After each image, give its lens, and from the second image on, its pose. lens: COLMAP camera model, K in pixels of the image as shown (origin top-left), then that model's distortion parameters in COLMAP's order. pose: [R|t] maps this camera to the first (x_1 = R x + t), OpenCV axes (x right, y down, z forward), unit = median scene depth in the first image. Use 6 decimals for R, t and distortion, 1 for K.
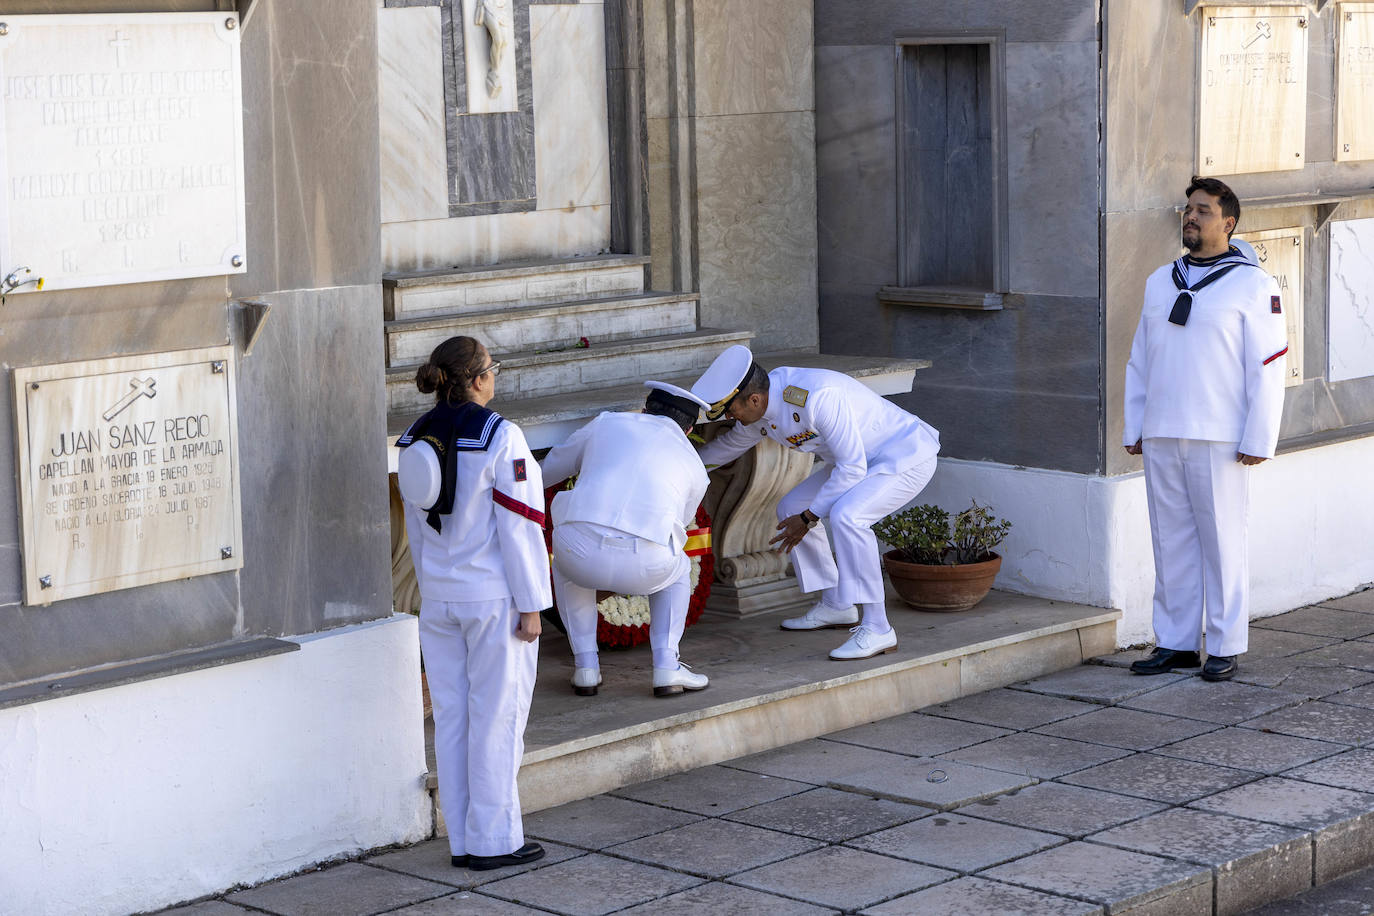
lens RADIAL K [[3106.9, 0, 691.9], [0, 3106.9, 455.8], [0, 0, 1]] dist [0.074369, 0.000000]
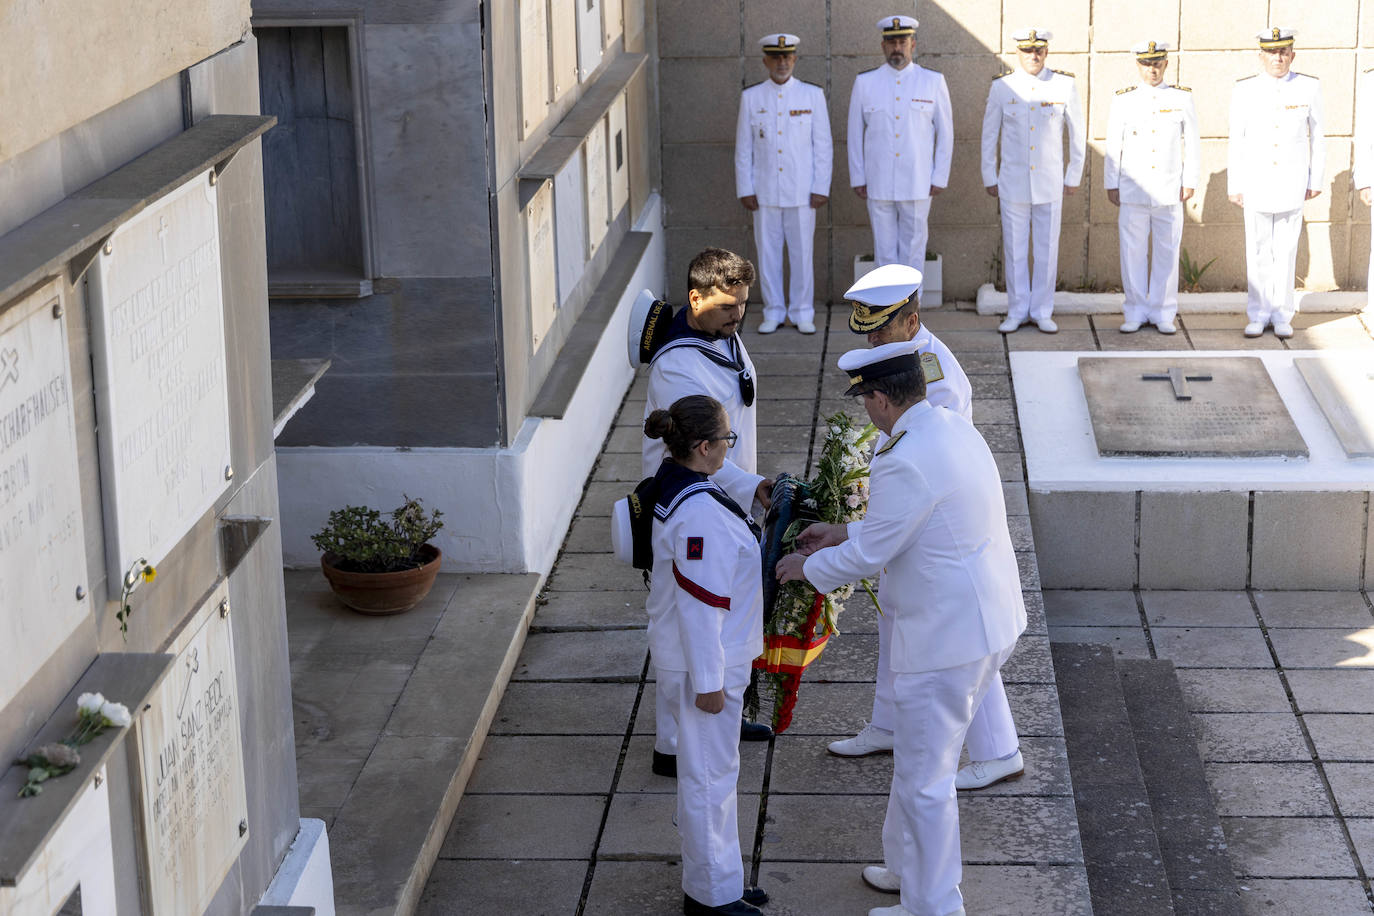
lens RADIAL K [[2544.0, 0, 685.8], [0, 2544.0, 456.8], [0, 0, 1]] dist [0.038837, 0.000000]
pose [[0.771934, -0.175037, 0.611130, -0.335306], [0.099052, 0.982722, 0.156352, -0.116163], [-0.627939, -0.060160, 0.775934, 0.317006]]
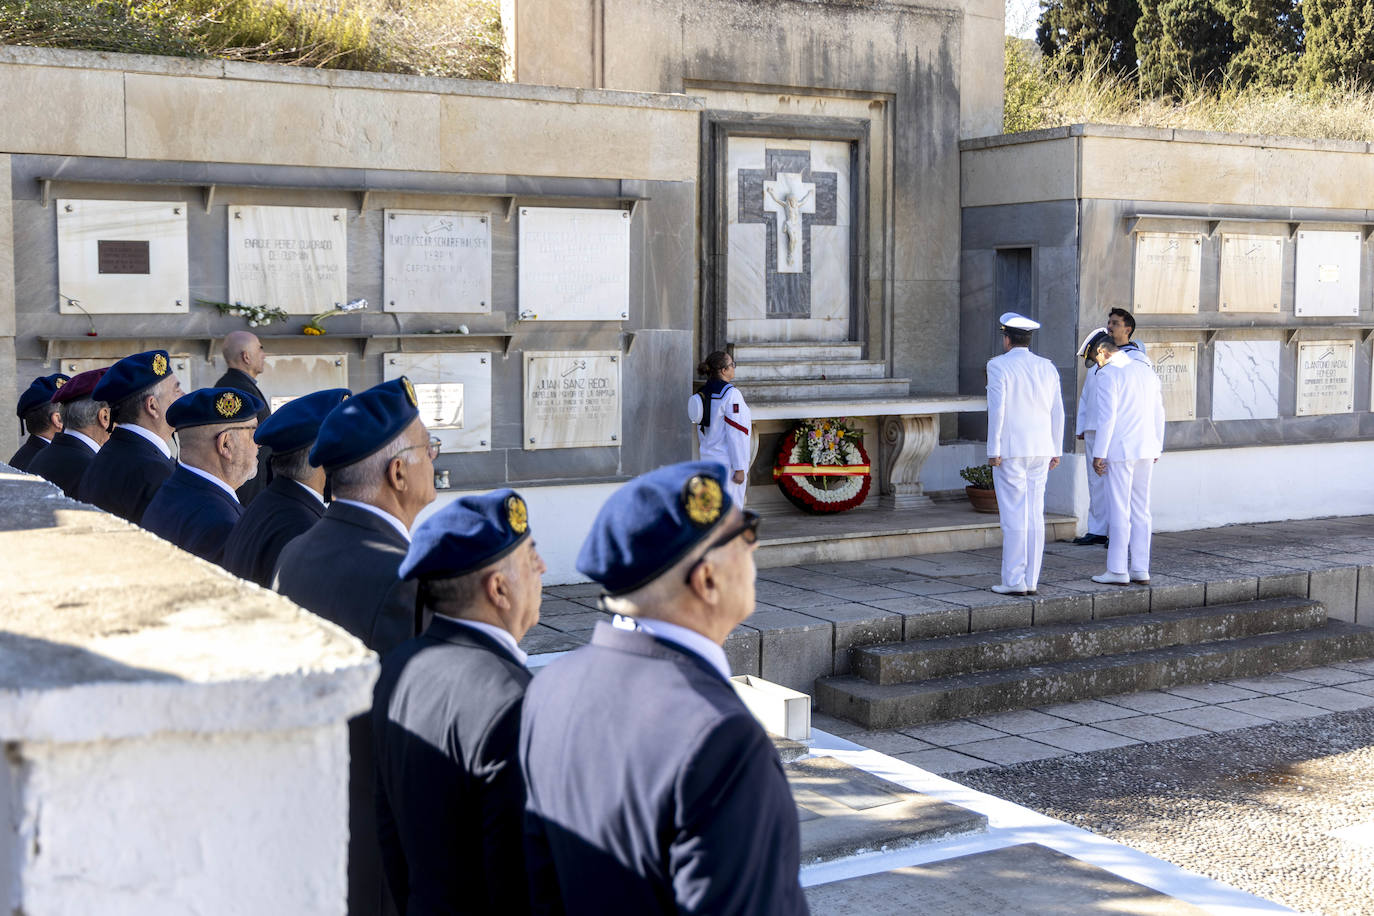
lens RADIAL K [[1758.6, 0, 680.9], [0, 1758.6, 458.8], [0, 0, 1]] dist [0.042533, 0.000000]
pose [[0.961026, 0.047412, -0.272361, 0.202277], [-0.061336, 0.997198, -0.042834, 0.077470], [0.269567, 0.057870, 0.961241, -0.207682]]
